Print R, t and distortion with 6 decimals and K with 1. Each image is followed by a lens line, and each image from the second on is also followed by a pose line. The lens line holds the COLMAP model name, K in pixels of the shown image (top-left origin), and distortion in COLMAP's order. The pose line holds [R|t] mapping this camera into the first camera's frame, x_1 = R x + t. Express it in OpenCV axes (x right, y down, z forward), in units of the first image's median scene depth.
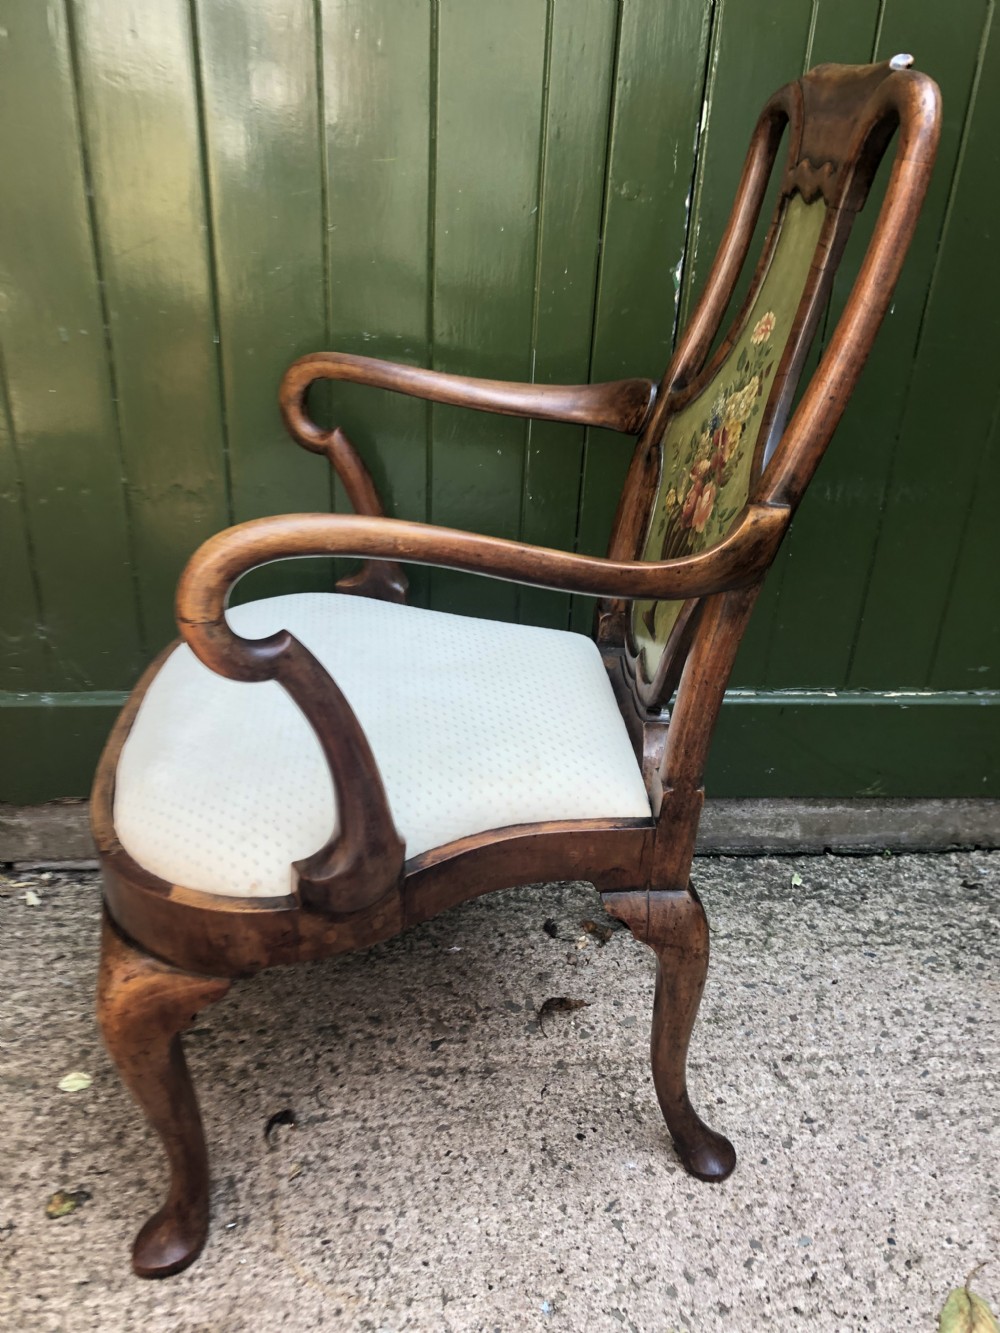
lens RADIAL K [[1098.7, 0, 525.1], [0, 1098.7, 672.7], [0, 0, 1]] dist [-0.026319, 0.114132]
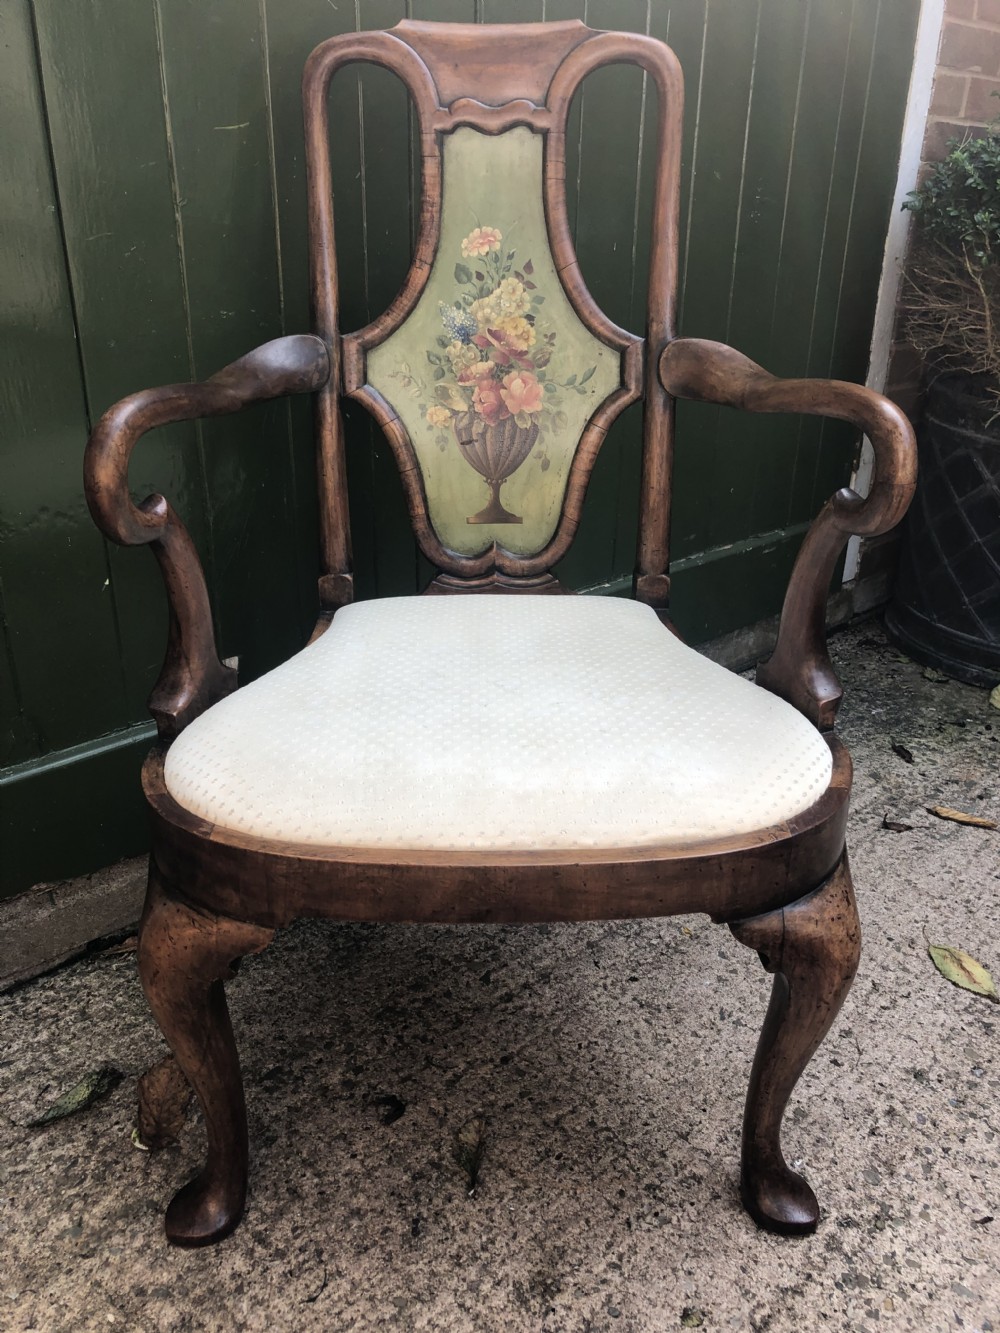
lens RADIAL K [[1084.1, 0, 496.8], [0, 1084.1, 660.4], [0, 0, 1]] dist [0.008678, 0.020353]
pose [[0.815233, -0.273454, 0.510508, -0.525025], [0.288492, 0.956099, 0.051442, 0.004684], [-0.502163, 0.105340, 0.858333, 0.093534]]
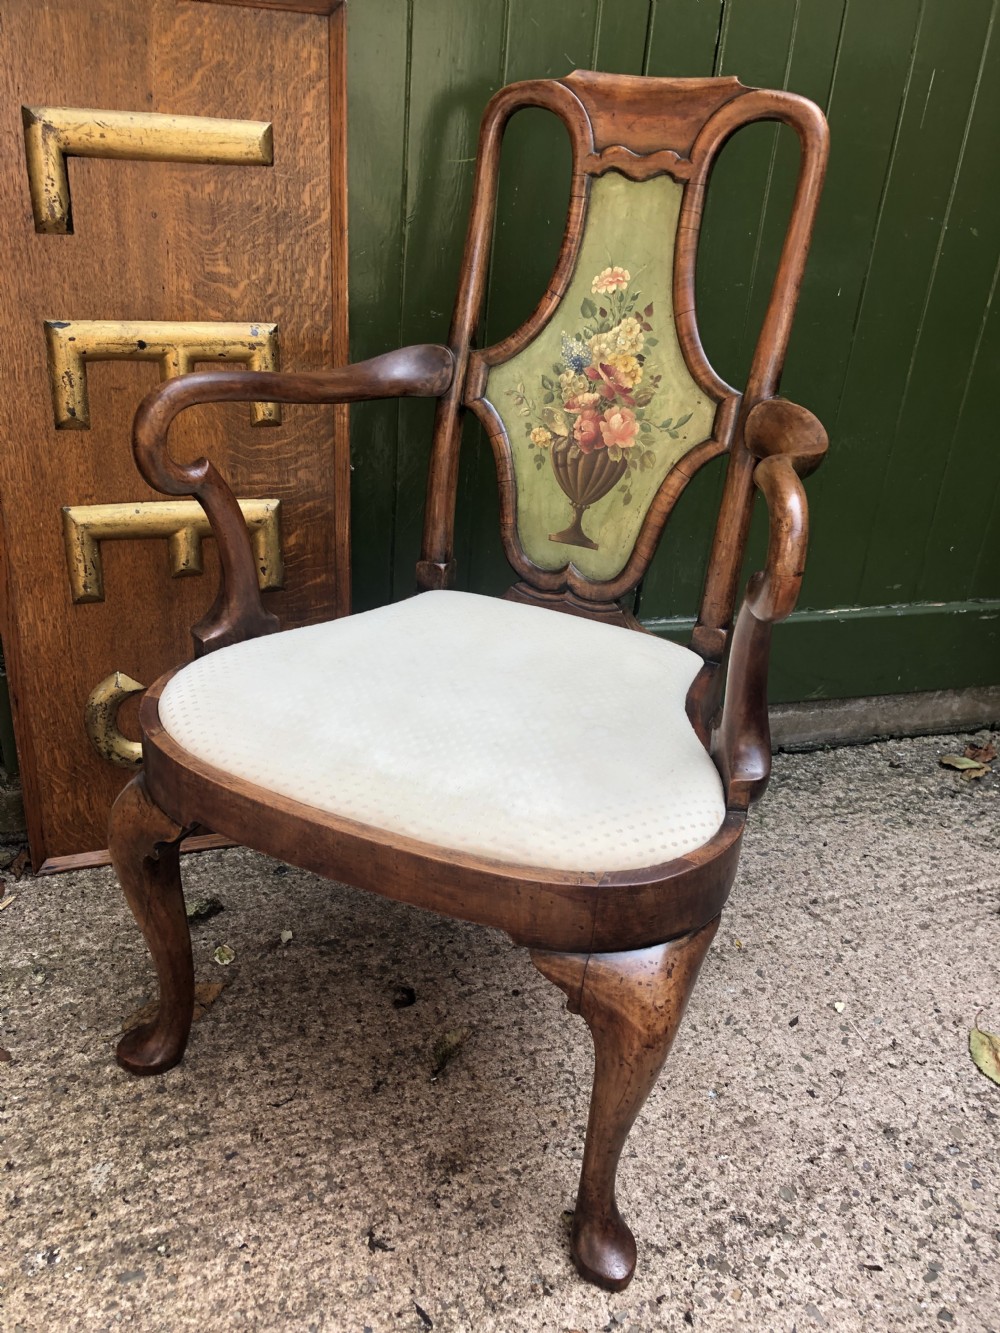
lens RADIAL K [[1087.5, 0, 515.0], [0, 1087.5, 665.3], [0, 0, 1]] dist [-0.024964, 0.095331]
pose [[0.971280, -0.075218, 0.225738, -0.349215], [0.078763, 0.996871, -0.006726, 0.073208], [-0.224526, 0.024313, 0.974165, -0.113999]]
